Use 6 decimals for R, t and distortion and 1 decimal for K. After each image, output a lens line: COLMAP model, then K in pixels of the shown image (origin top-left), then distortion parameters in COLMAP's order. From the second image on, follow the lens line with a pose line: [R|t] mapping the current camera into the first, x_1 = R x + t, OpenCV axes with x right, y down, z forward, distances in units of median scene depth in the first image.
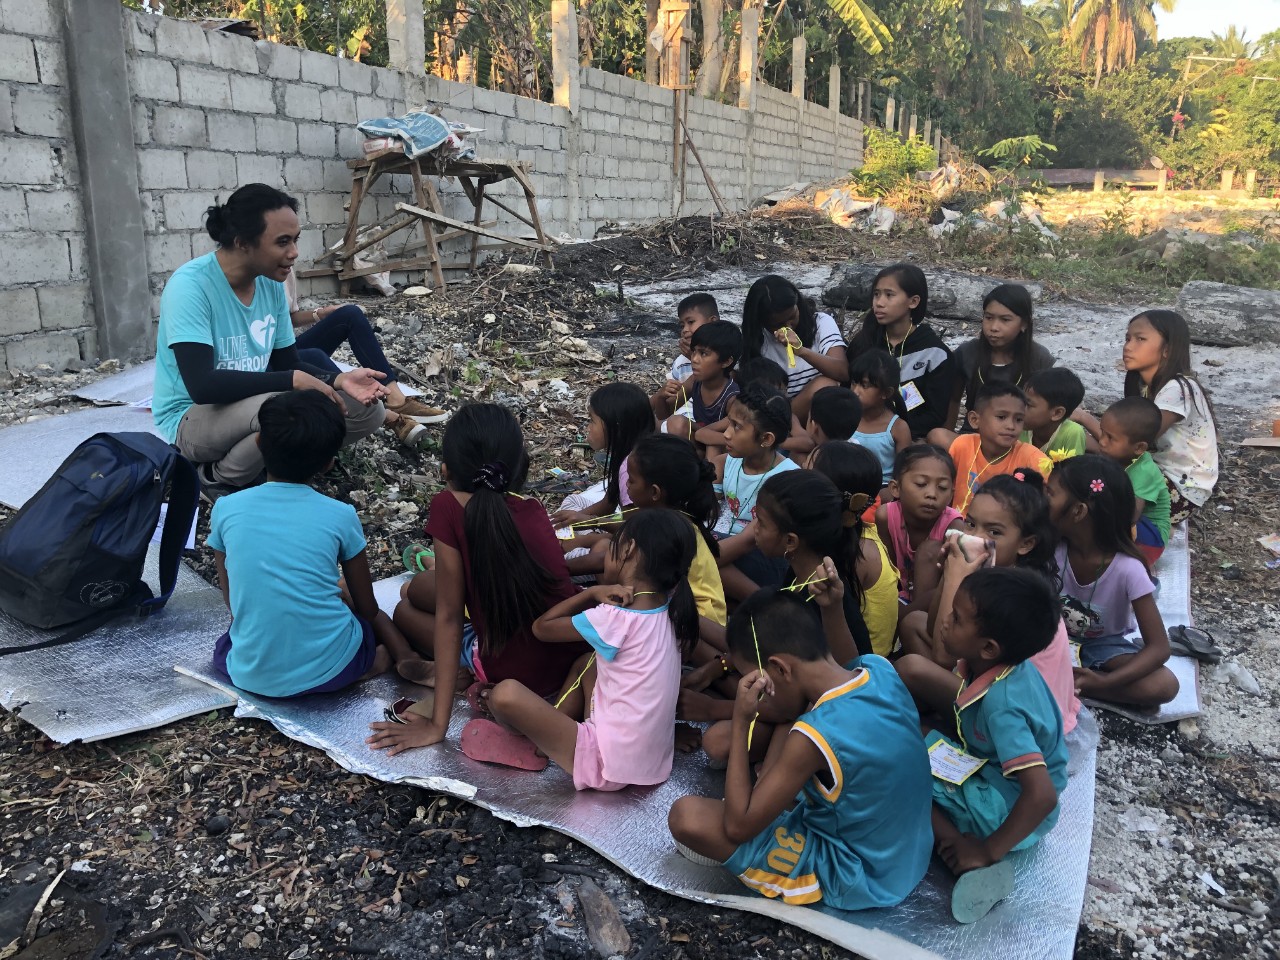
lens RADIAL K [[1055.0, 0, 638.2], [0, 1055.0, 483.3], [0, 0, 1]] dist [0.002488, 0.011554]
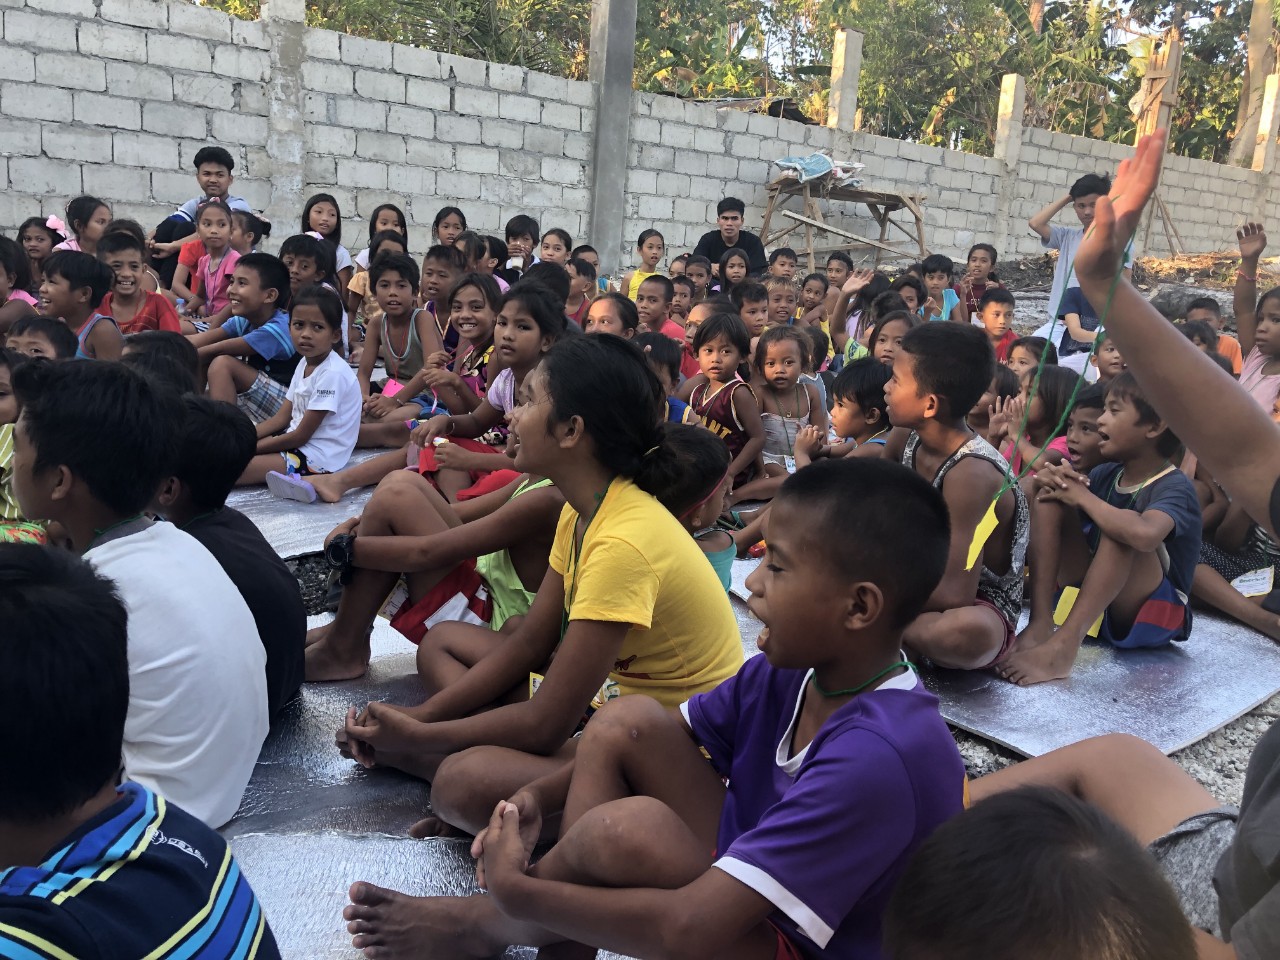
lens RADIAL K [[1055.0, 0, 640.2], [0, 1055.0, 478.1], [0, 0, 1]] dist [0.002488, 0.011554]
pose [[0.855169, 0.154551, -0.494773, 0.390162], [-0.187384, 0.982138, -0.017086, 0.170077], [0.483295, 0.107324, 0.868854, -0.361668]]
